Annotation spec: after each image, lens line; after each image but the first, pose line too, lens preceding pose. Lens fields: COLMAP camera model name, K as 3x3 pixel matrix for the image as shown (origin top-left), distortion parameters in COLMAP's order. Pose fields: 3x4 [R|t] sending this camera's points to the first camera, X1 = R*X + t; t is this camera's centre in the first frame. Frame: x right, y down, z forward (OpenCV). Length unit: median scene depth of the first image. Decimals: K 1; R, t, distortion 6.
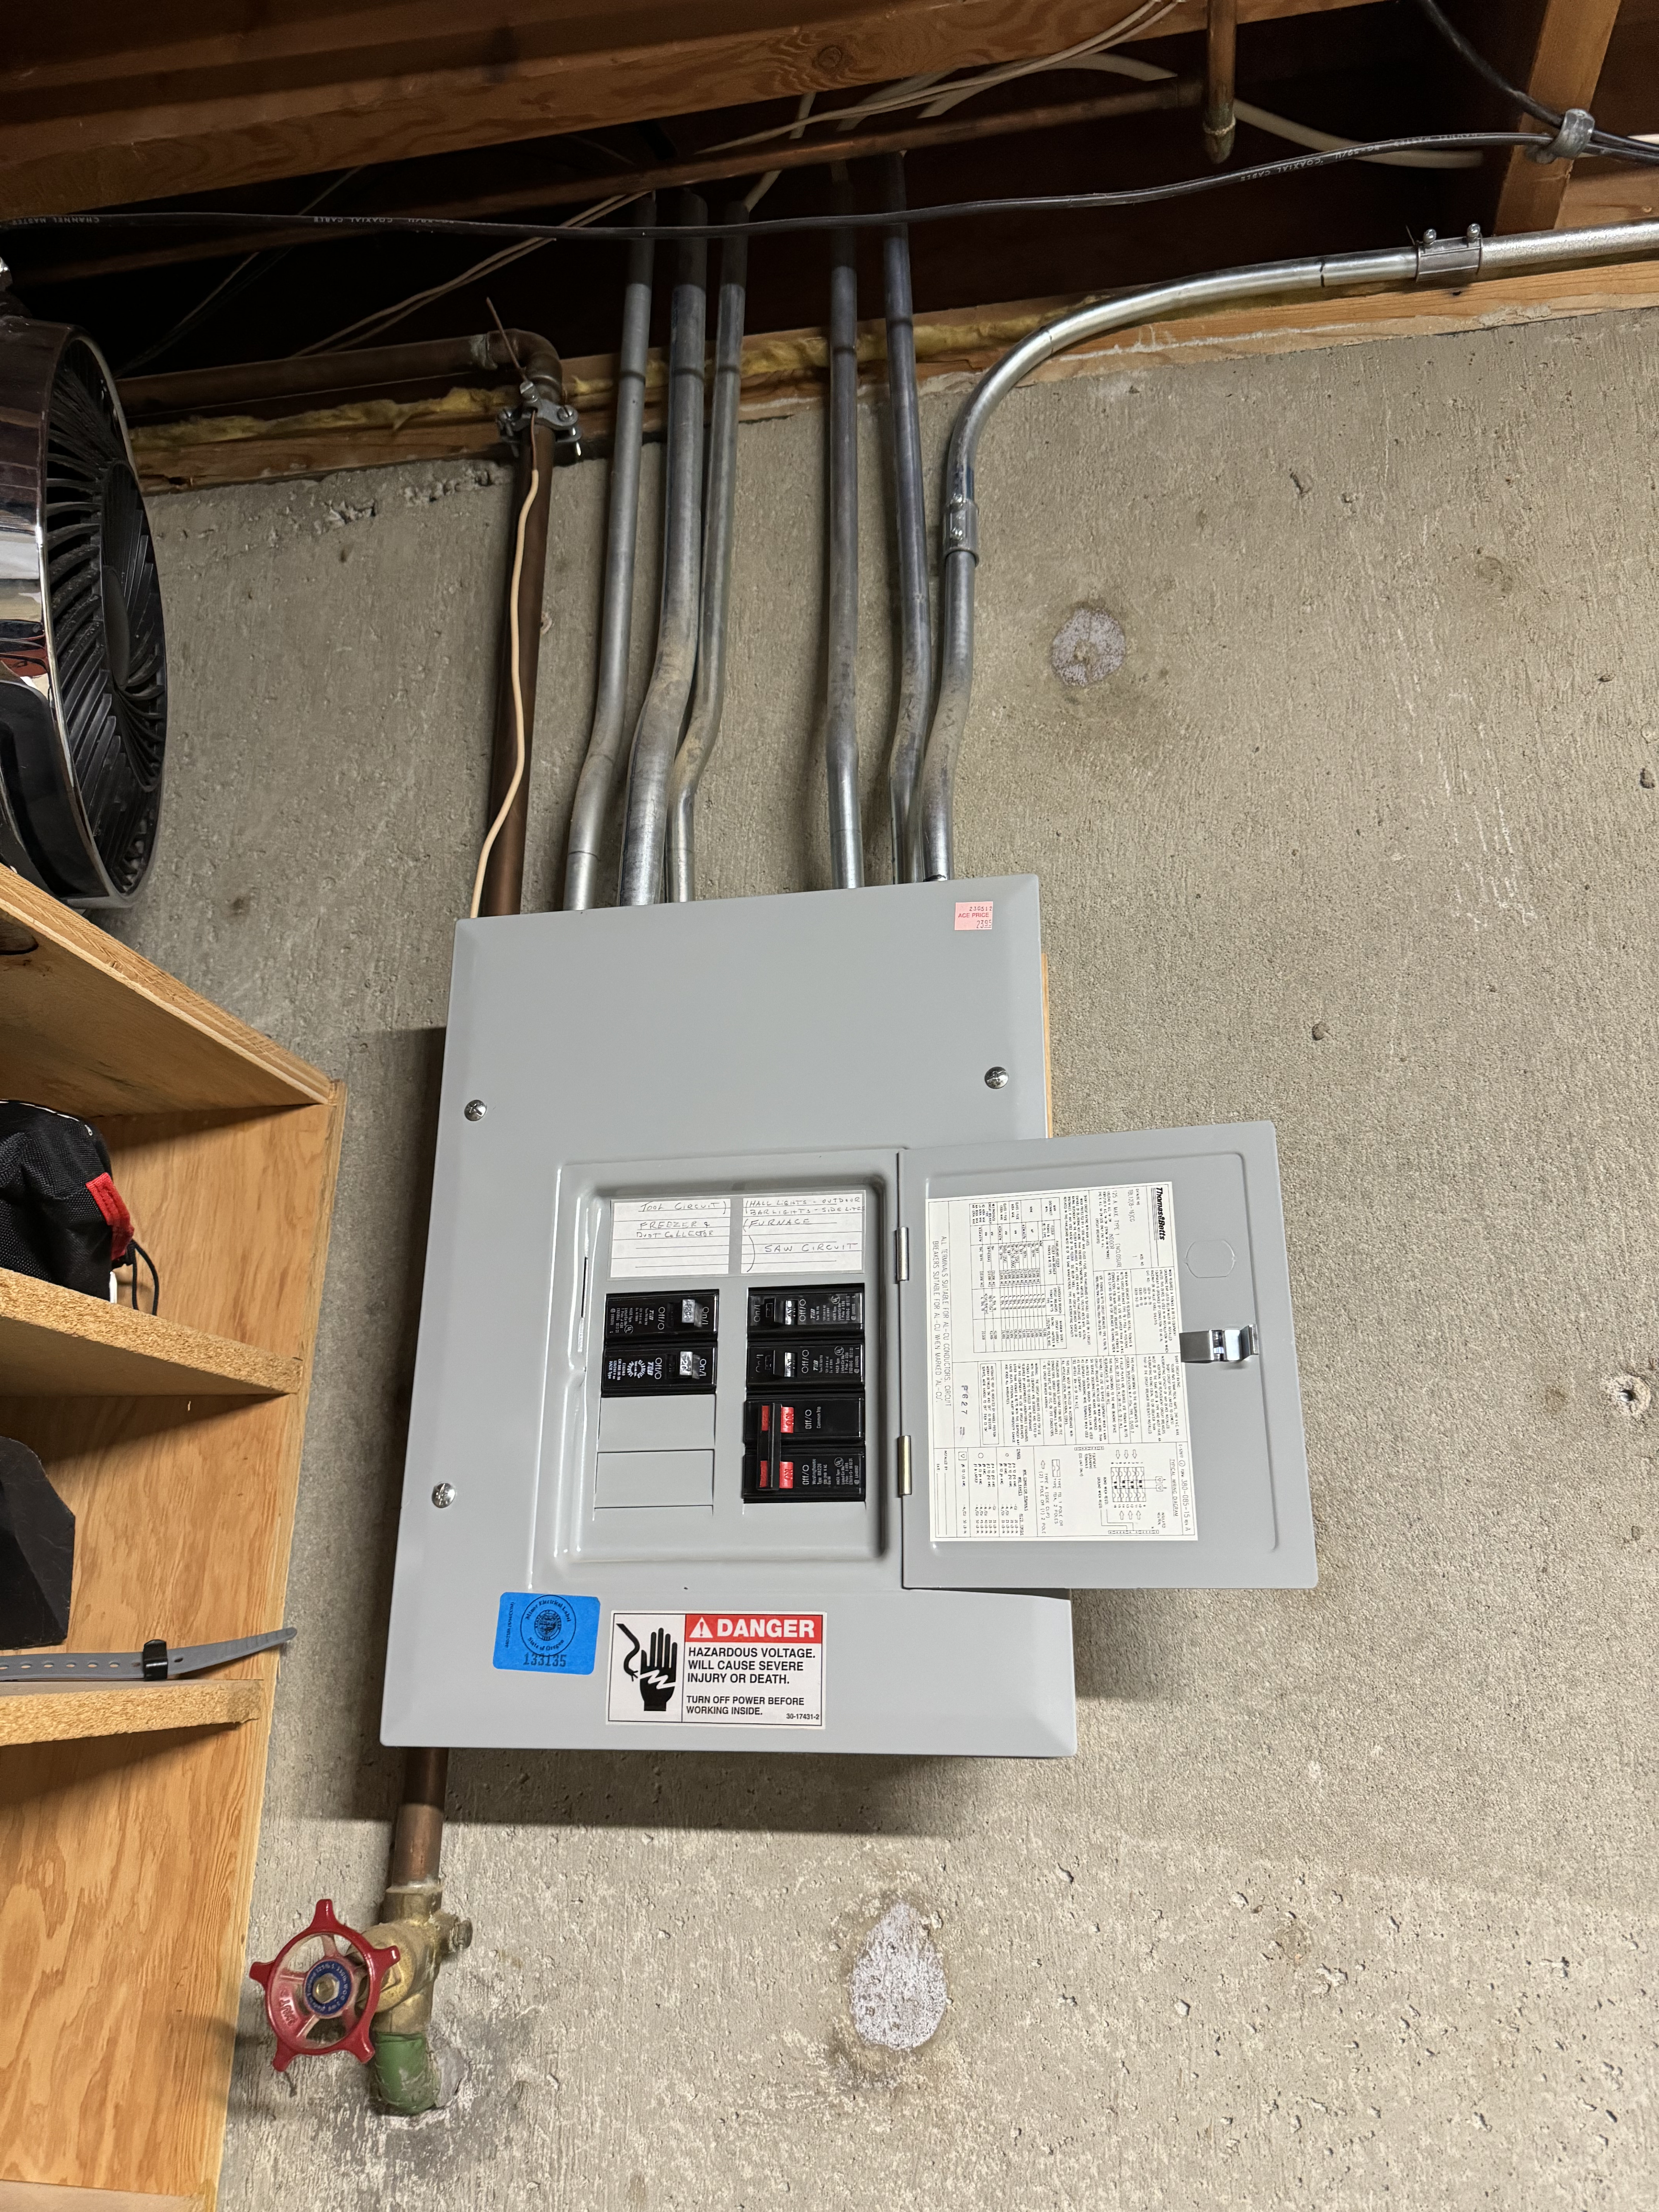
lens RADIAL K [[1545.3, 0, 857.3], [0, 1545.3, 1104.4], [0, 0, 1]] dist [0.144489, -0.273797]
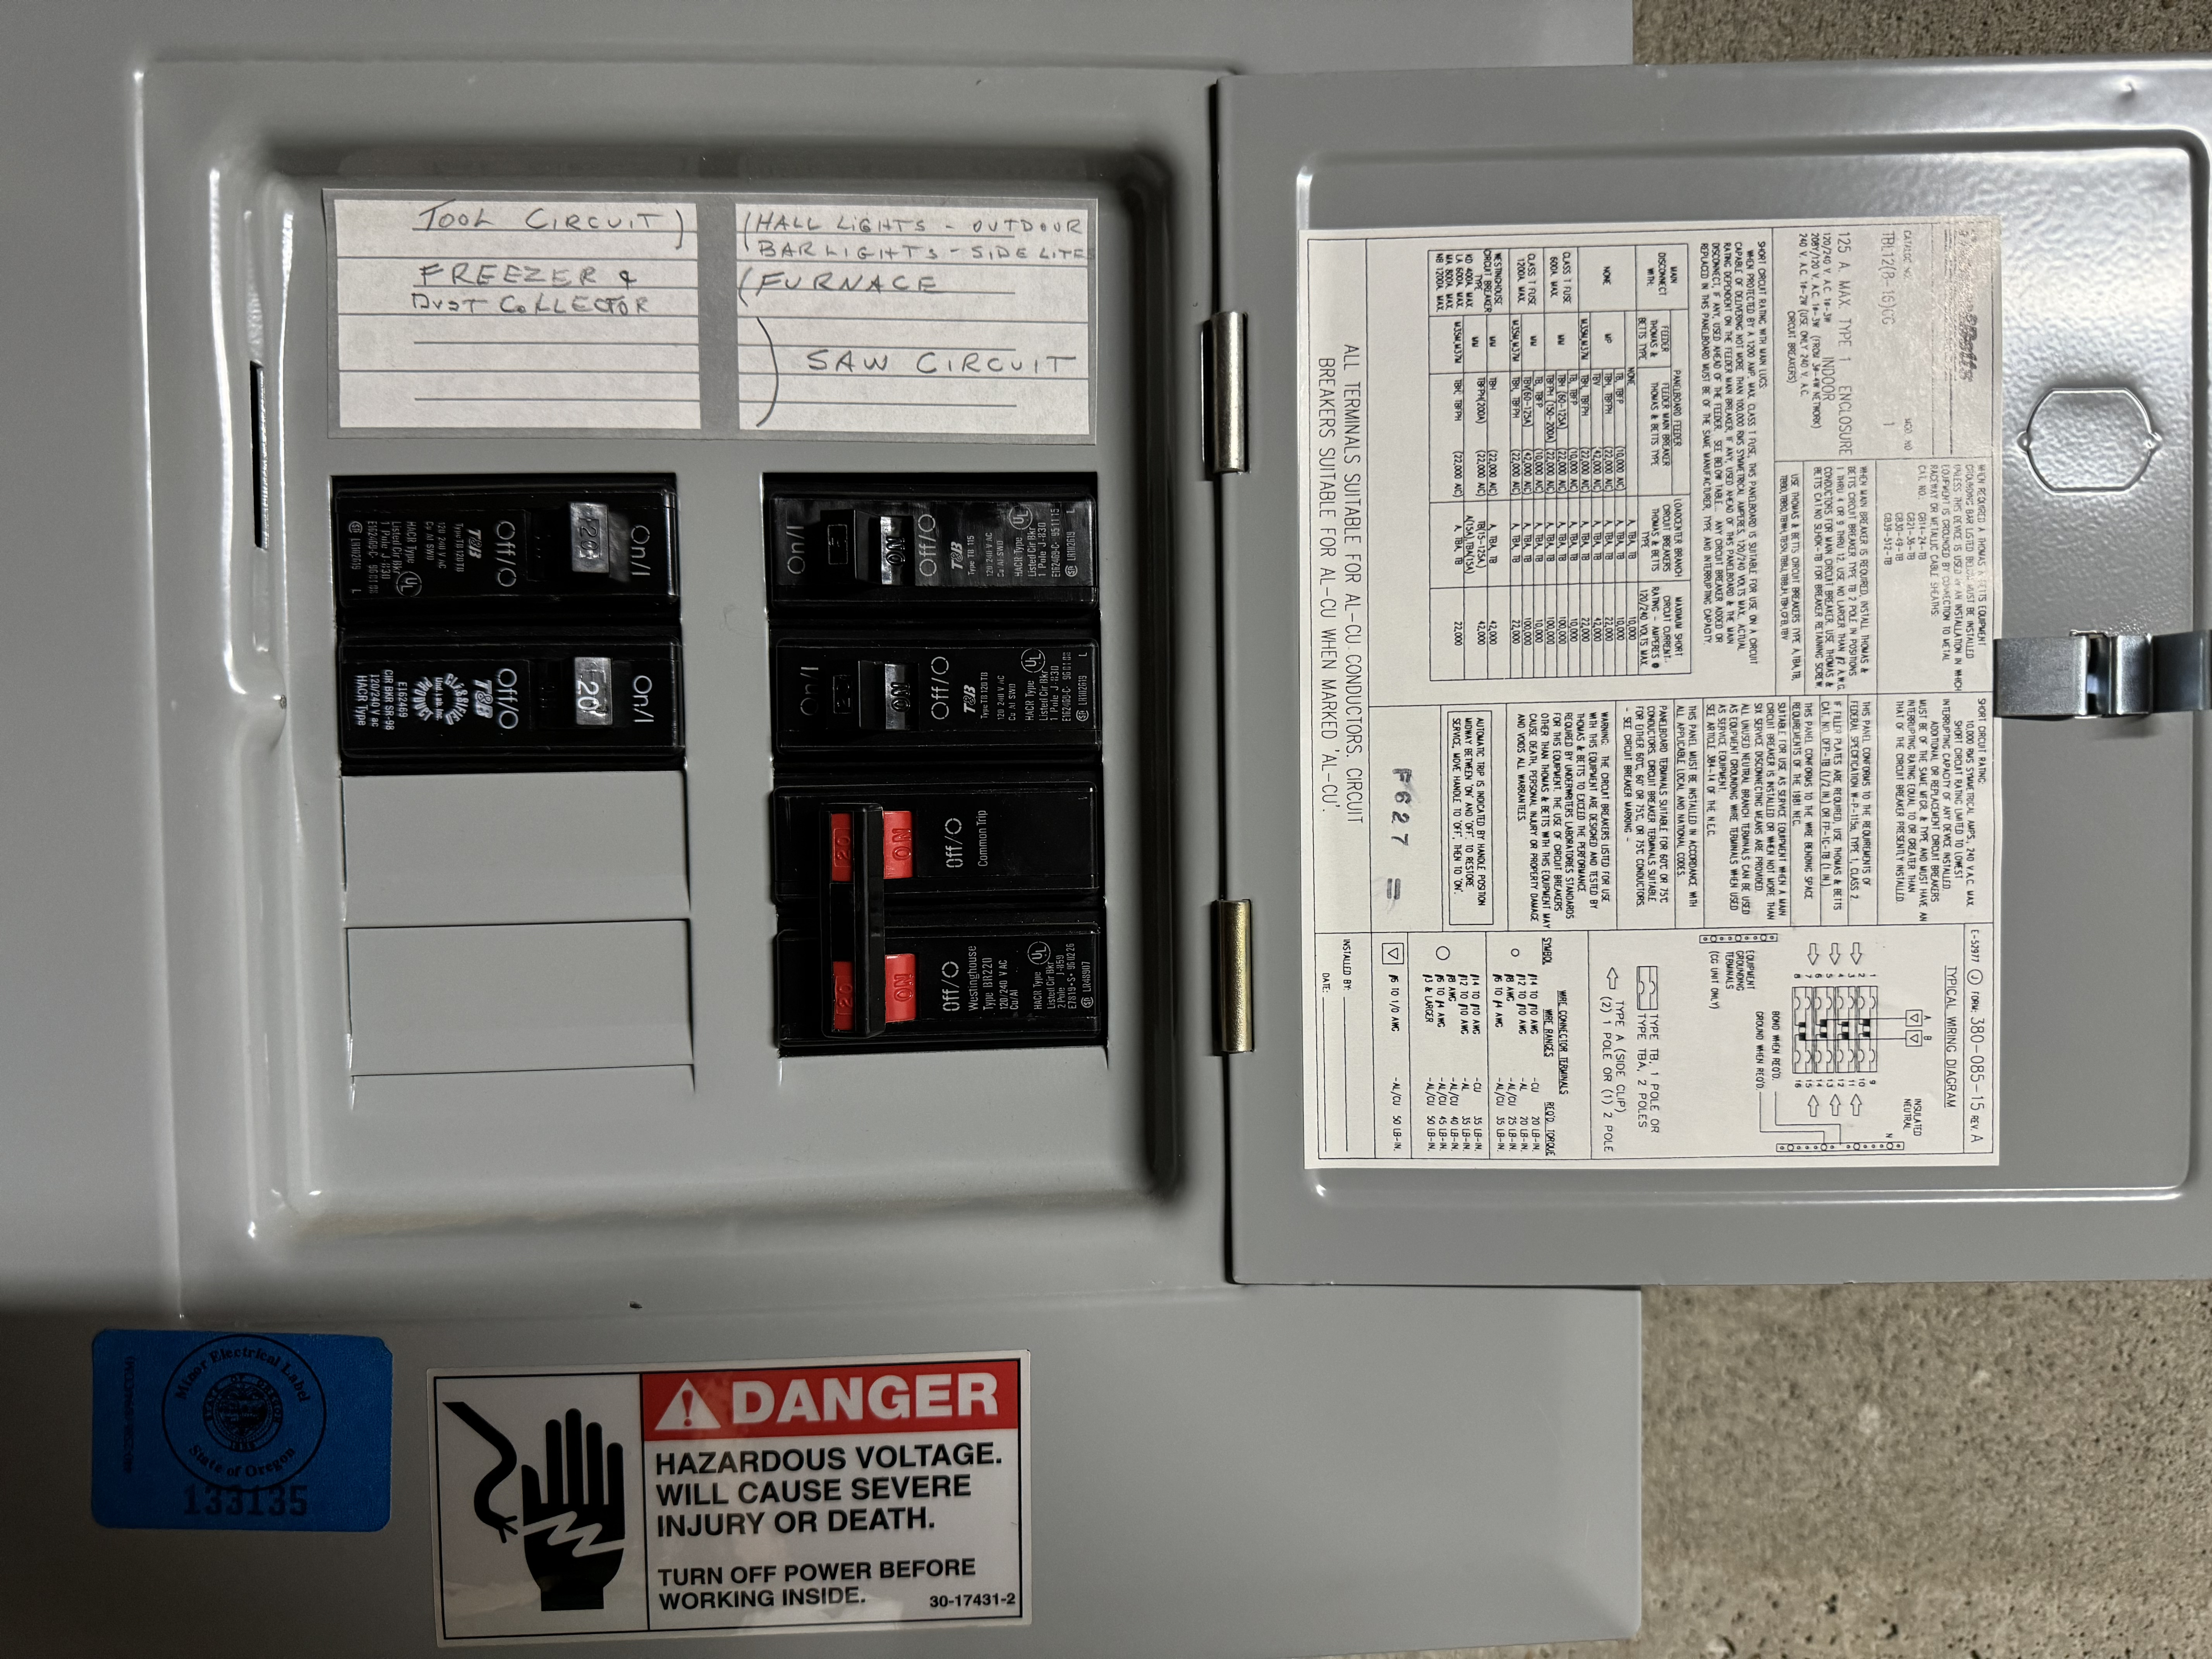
lens RADIAL K [[1654.1, 0, 1106.0], [0, 1654.1, 829.5], [0, 0, 1]] dist [0.083867, -0.257807]
pose [[0.971244, -0.022781, 0.236994, -0.091722], [-0.060554, 0.939044, 0.338423, 0.066341], [-0.230258, -0.343042, 0.910661, 0.653451]]
